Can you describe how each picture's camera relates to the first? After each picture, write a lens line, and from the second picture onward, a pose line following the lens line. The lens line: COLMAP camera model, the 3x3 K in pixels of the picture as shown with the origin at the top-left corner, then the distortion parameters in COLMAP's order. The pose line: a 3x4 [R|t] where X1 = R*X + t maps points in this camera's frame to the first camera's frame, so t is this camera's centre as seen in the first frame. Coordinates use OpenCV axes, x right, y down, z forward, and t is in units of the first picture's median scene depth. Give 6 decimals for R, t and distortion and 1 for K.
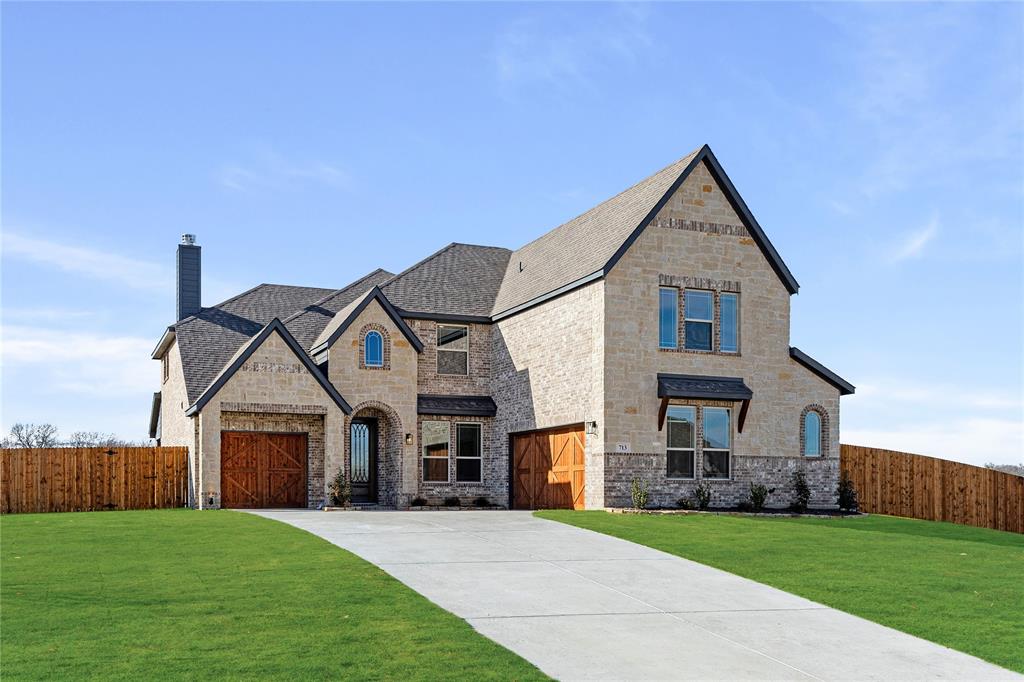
lens RADIAL K [[687.1, 0, 512.0], [0, 687.1, 340.4], [0, 0, 1]] dist [0.001599, 0.000568]
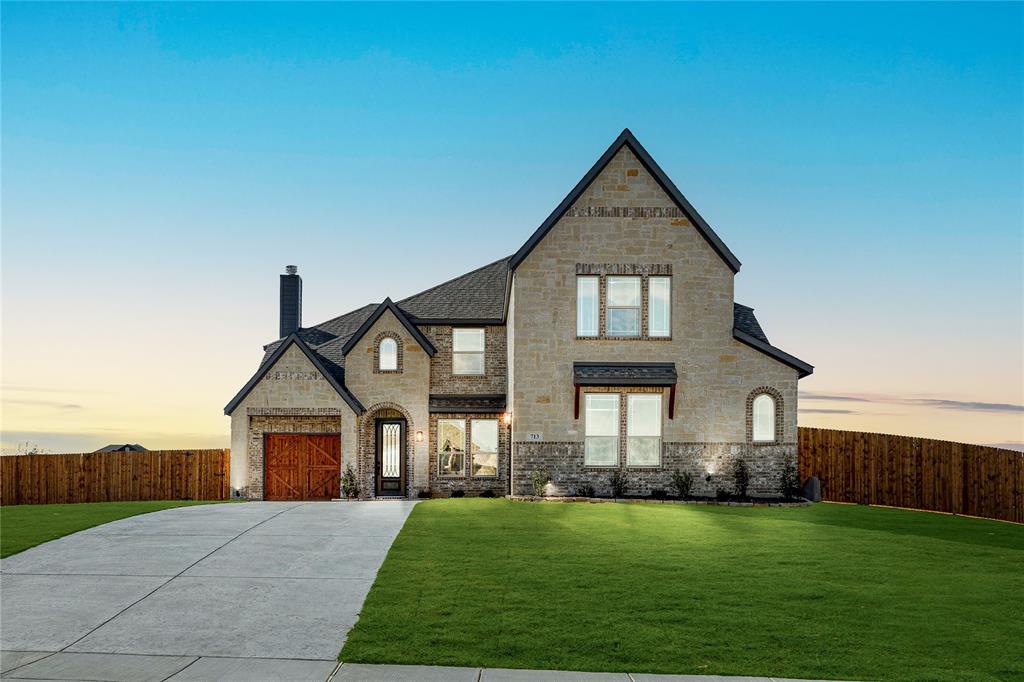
lens RADIAL K [[653.7, 0, 511.9], [0, 653.7, 341.6], [0, 0, 1]] dist [0.000909, 0.001314]
pose [[0.970694, -0.058626, -0.233059, 0.308946], [0.056590, 0.998278, -0.015422, 0.024718], [0.233562, 0.001781, 0.972340, 0.044801]]
